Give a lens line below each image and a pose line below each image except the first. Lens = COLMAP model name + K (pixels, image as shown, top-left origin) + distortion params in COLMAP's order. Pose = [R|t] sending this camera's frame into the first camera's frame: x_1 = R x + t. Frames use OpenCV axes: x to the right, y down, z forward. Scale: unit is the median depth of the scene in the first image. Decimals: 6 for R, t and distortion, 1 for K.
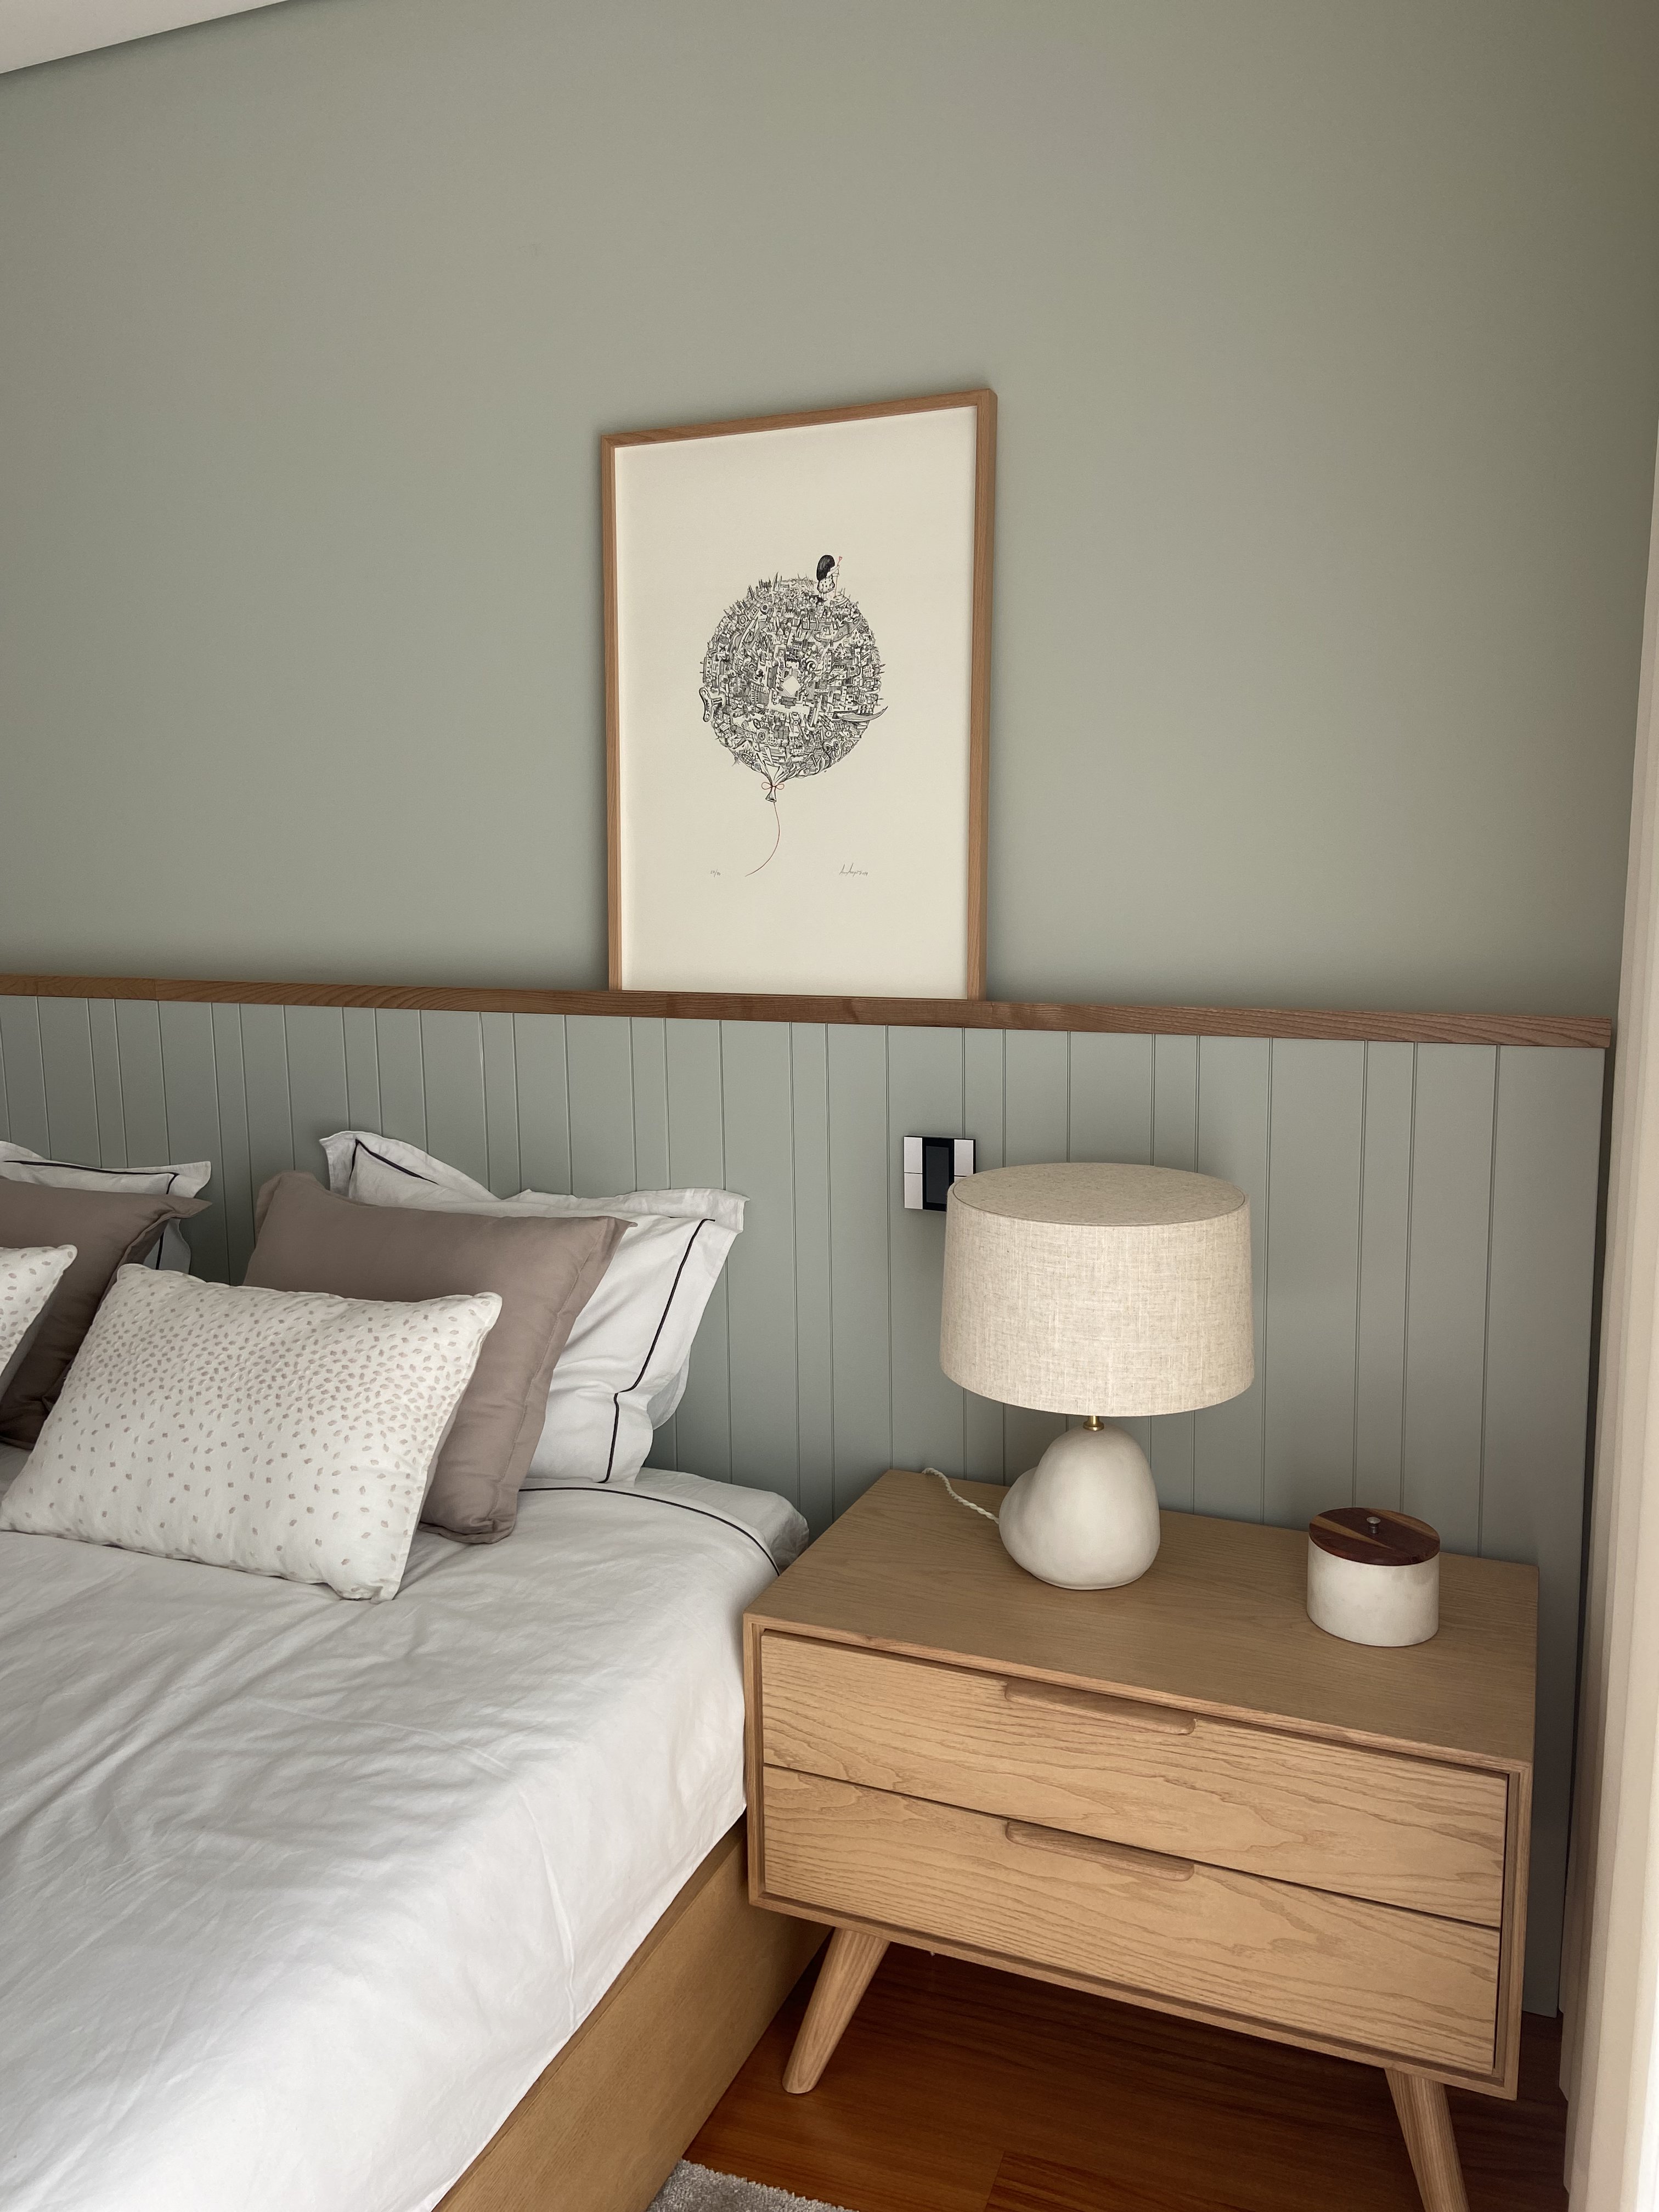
lens RADIAL K [[1707.2, 0, 831.9], [0, 1707.2, 1088.4], [0, 0, 1]] dist [0.121899, -0.150685]
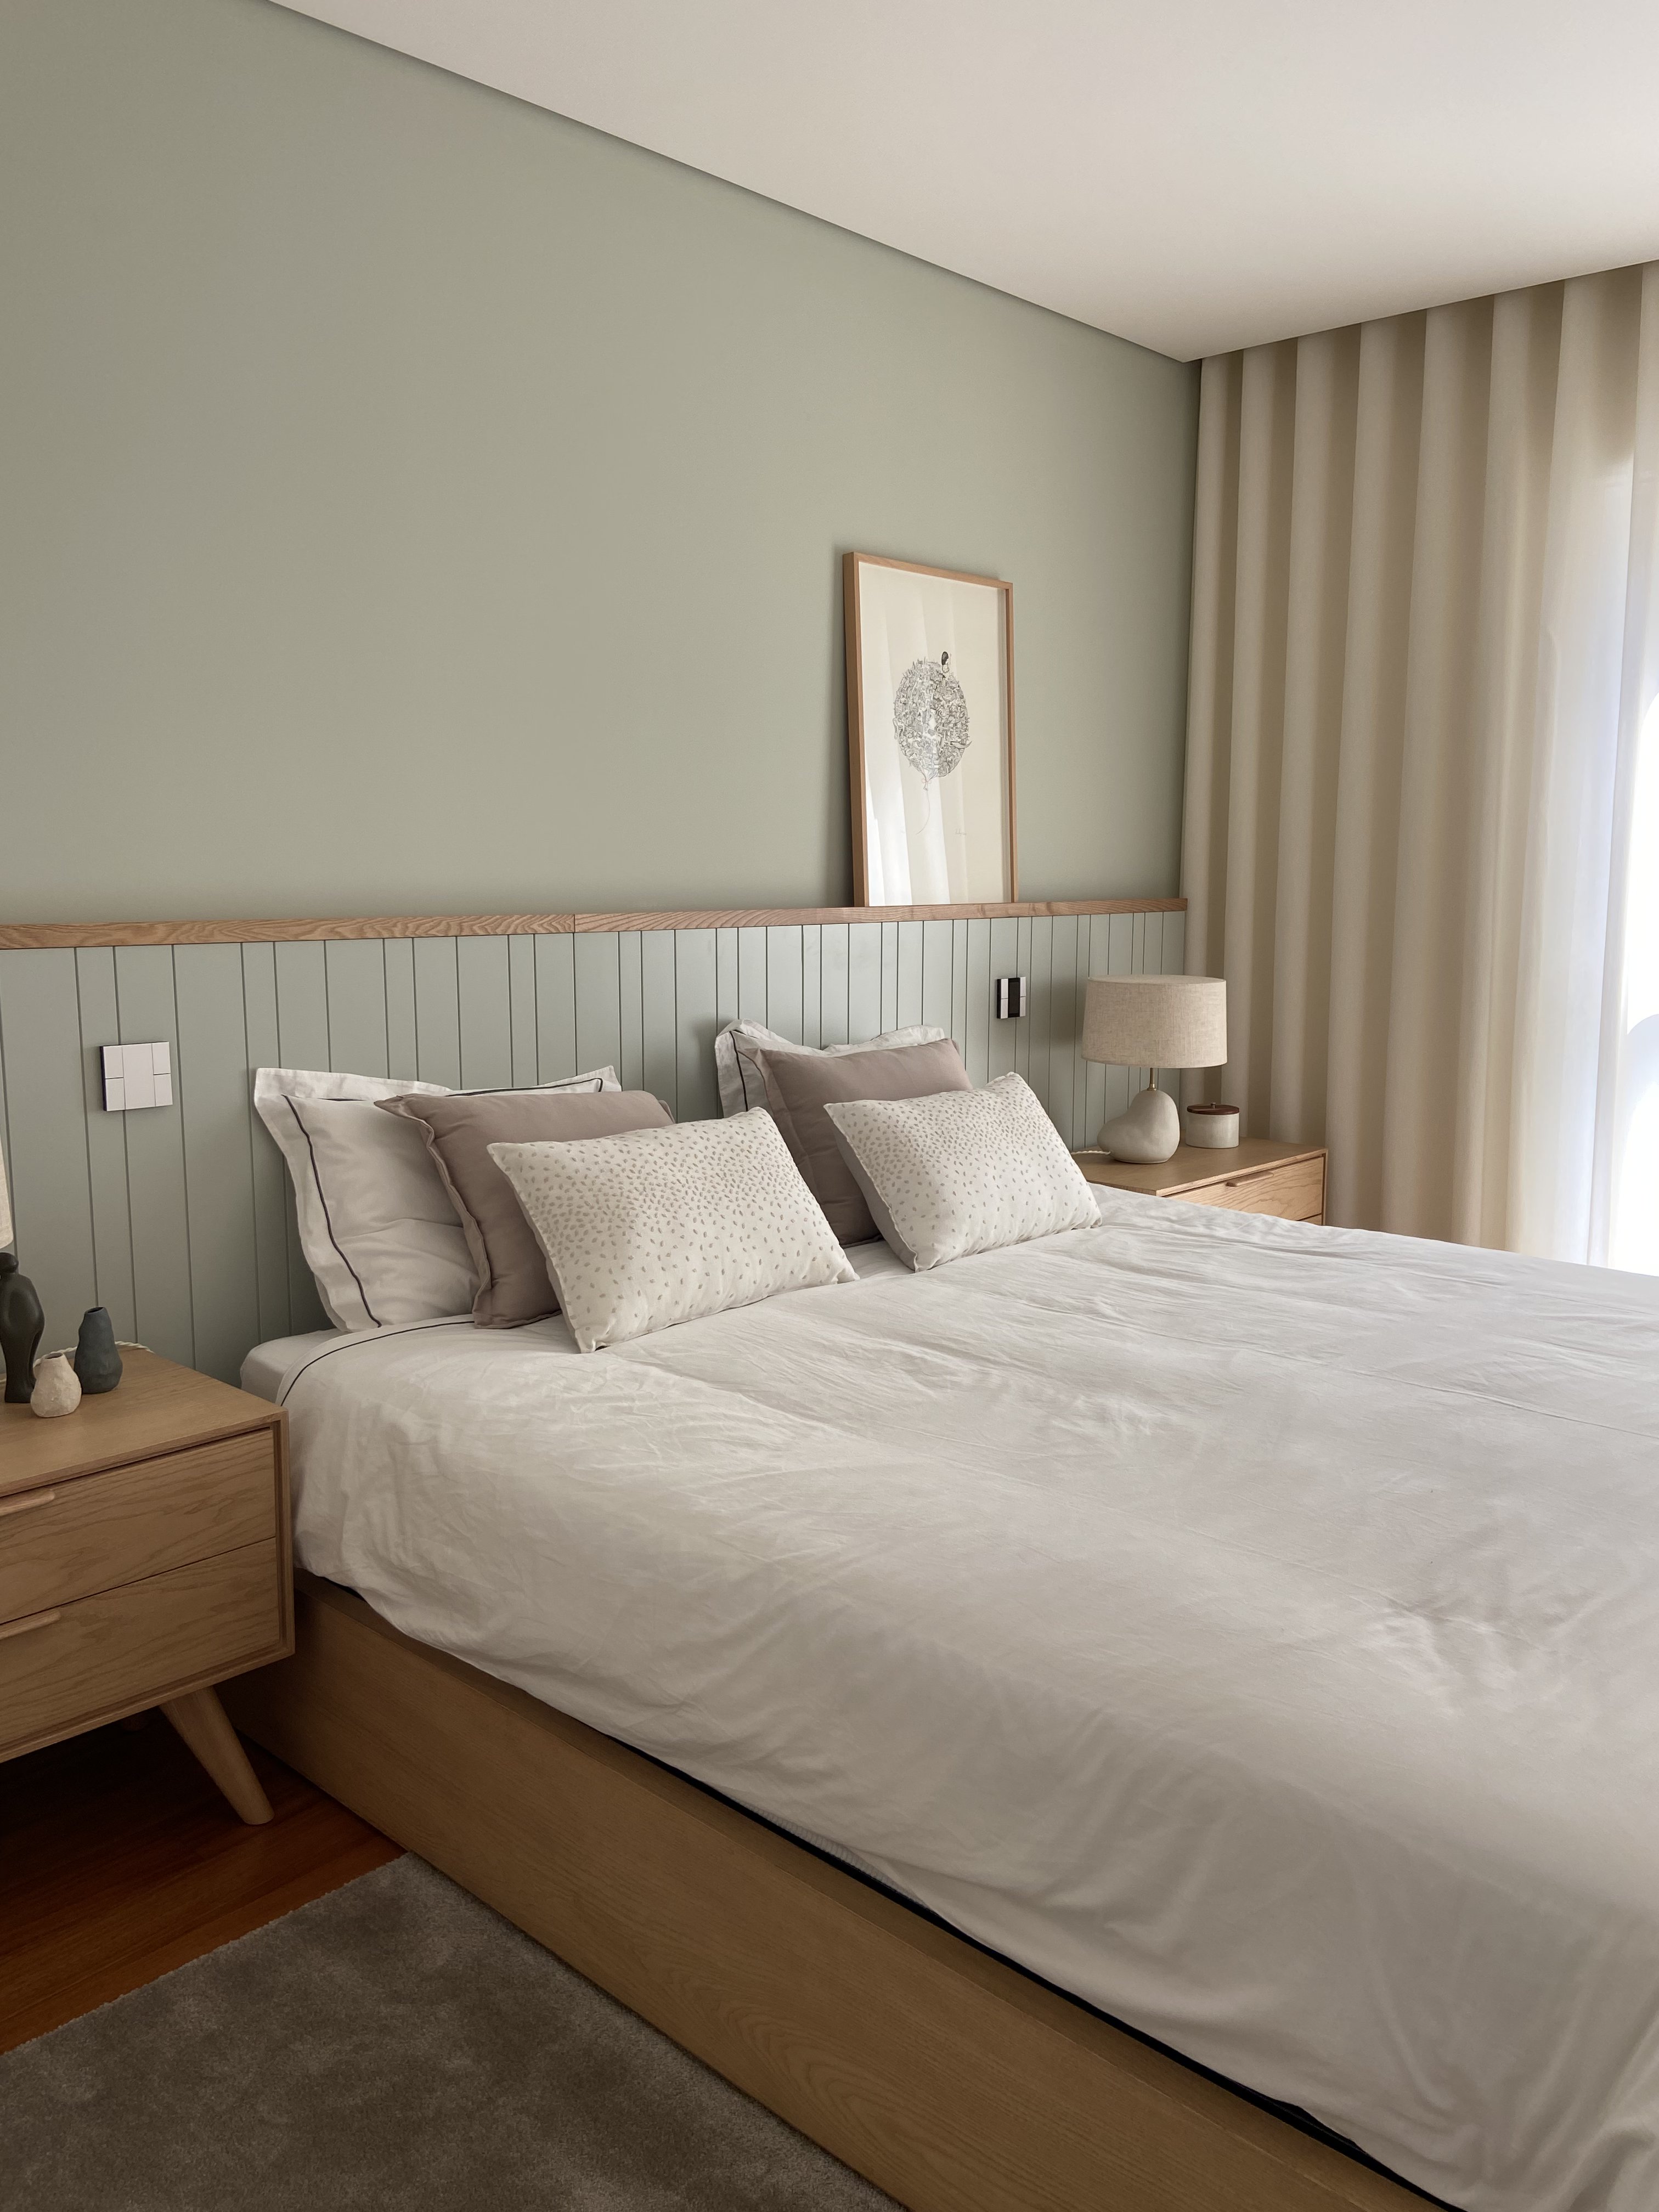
lens RADIAL K [[1707.2, 0, 870.8], [0, 1707.2, 1109.3], [0, 0, 1]] dist [0.121899, -0.150685]
pose [[0.326495, -0.120728, 0.937457, -1.716214], [0.134817, 0.987617, 0.080234, 0.000450], [-0.935535, 0.100189, 0.338728, 0.520471]]
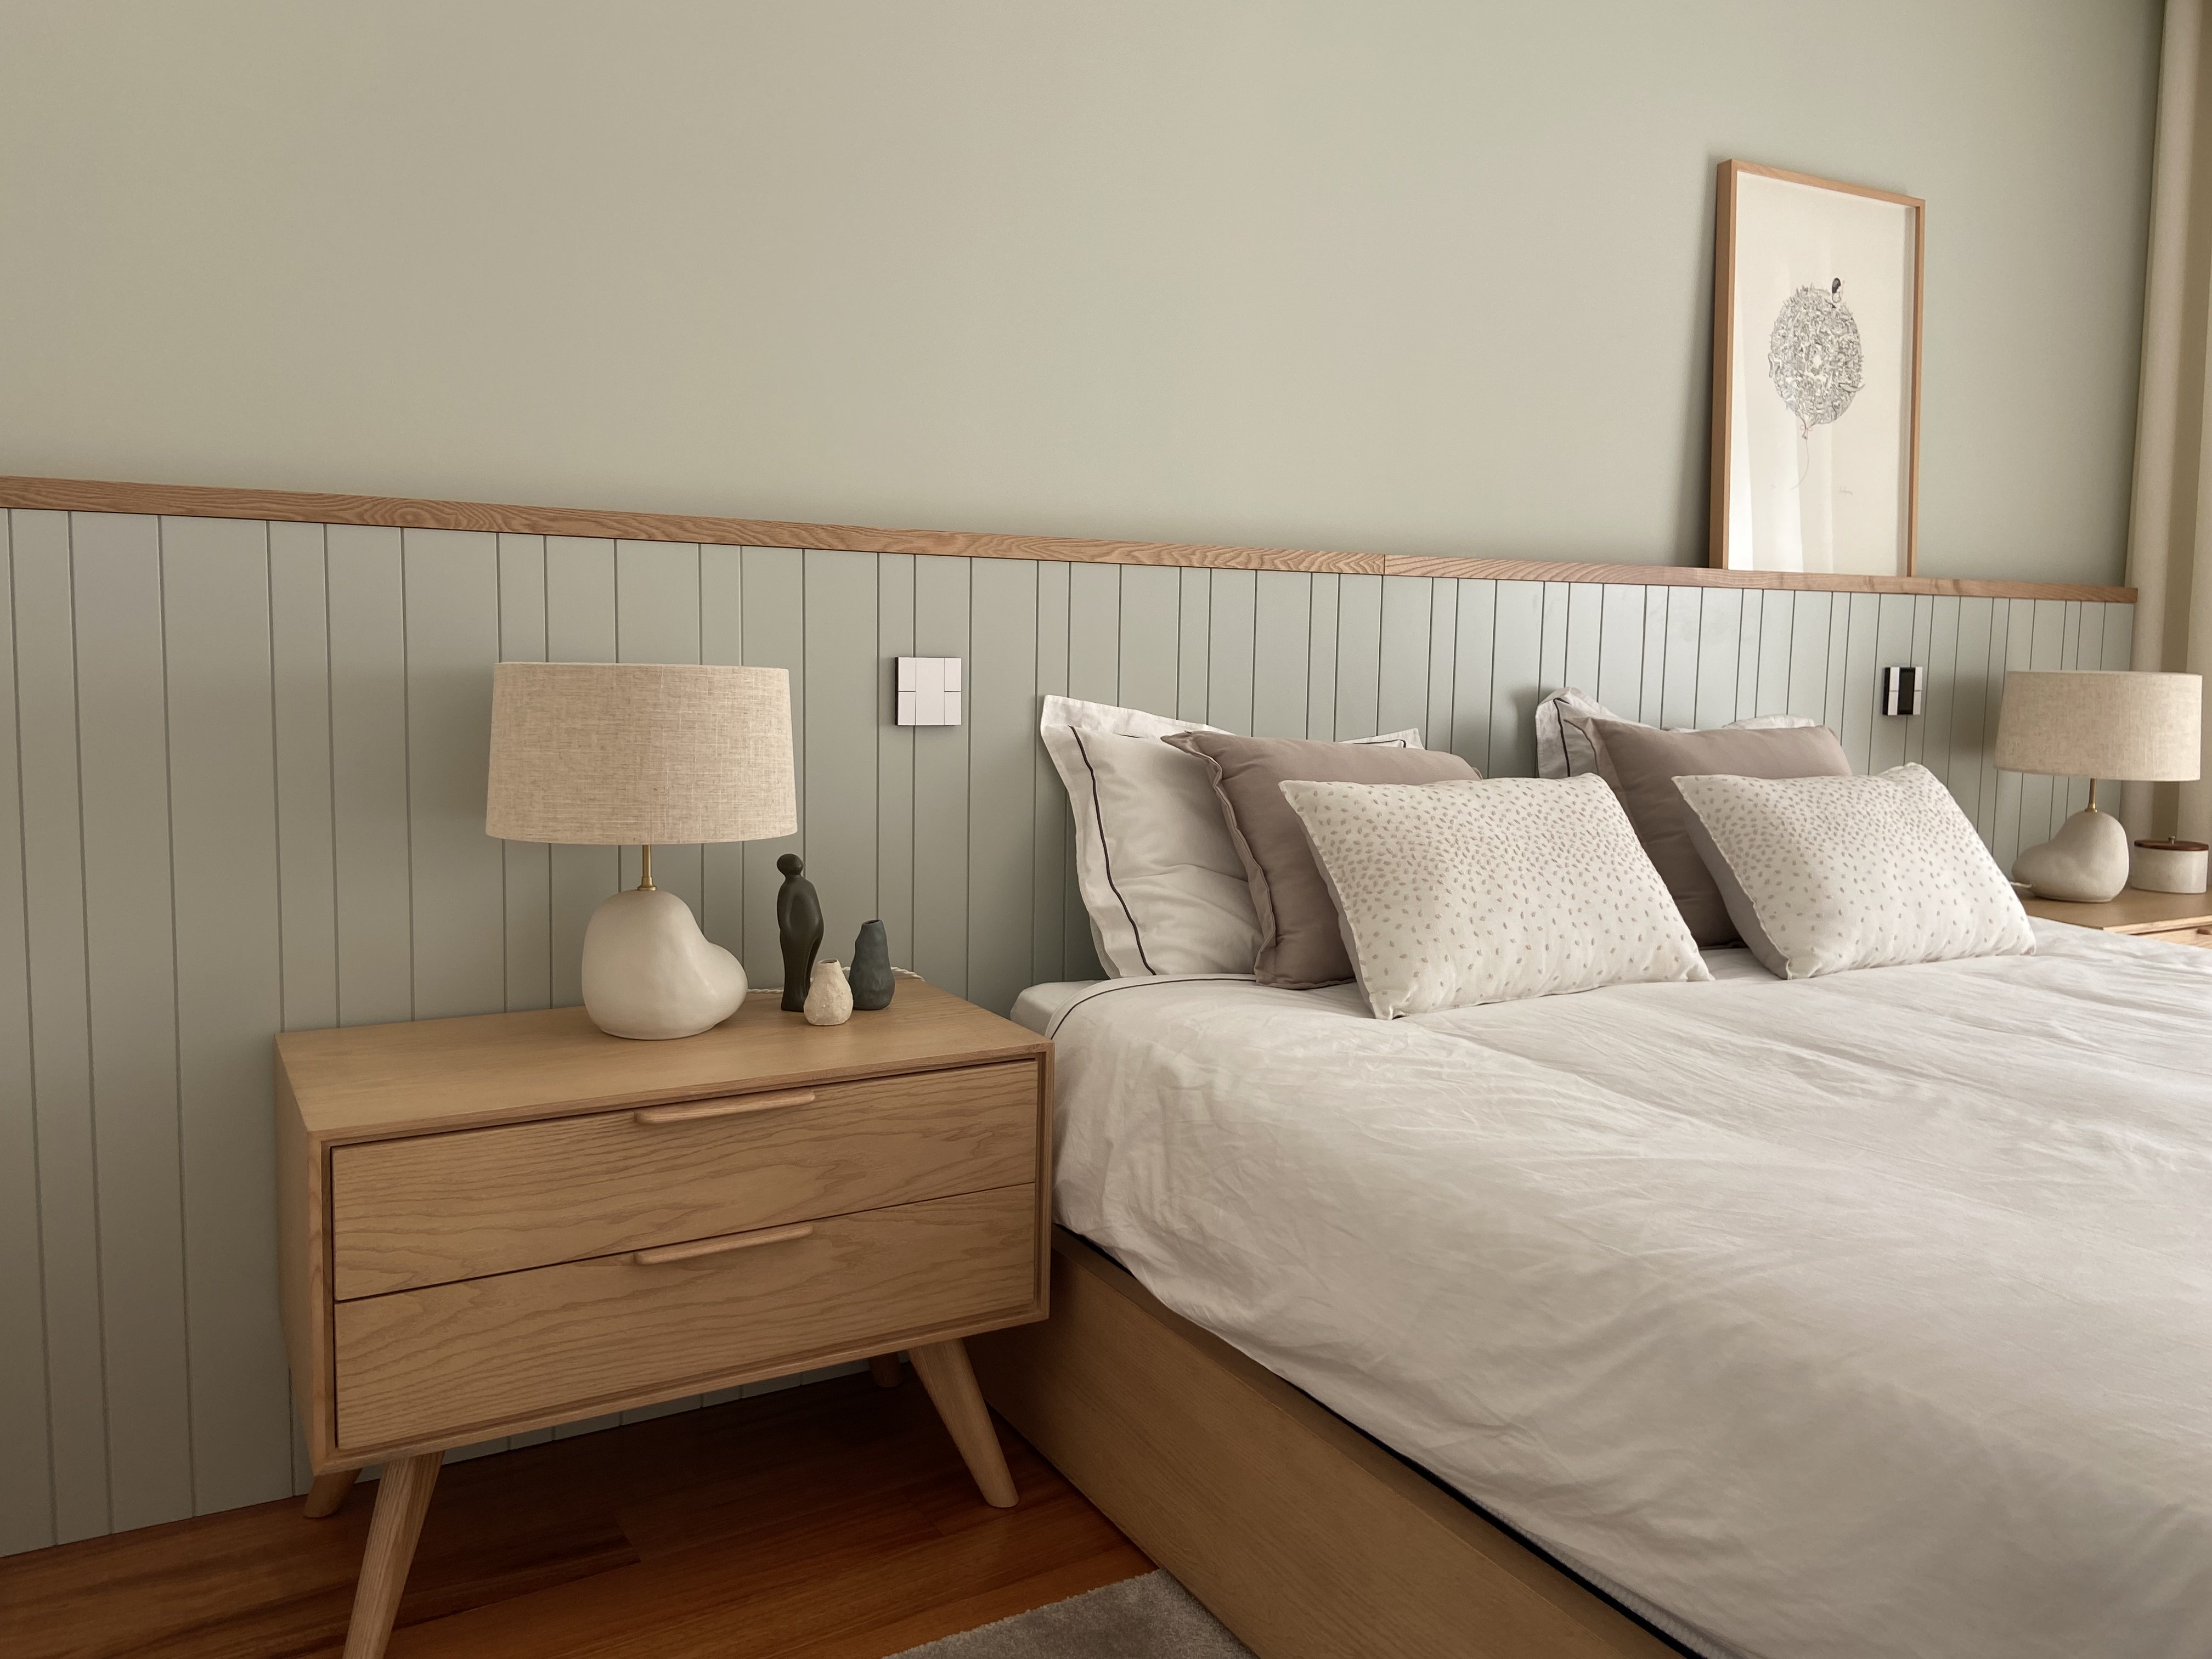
lens RADIAL K [[1707.2, 0, 1105.2], [0, 1707.2, 808.4], [0, 0, 1]] dist [0.121899, -0.150685]
pose [[0.603026, -0.051691, 0.796045, -1.594946], [0.096755, 0.995271, -0.008667, 0.097698], [-0.791832, 0.082248, 0.605176, 0.622709]]
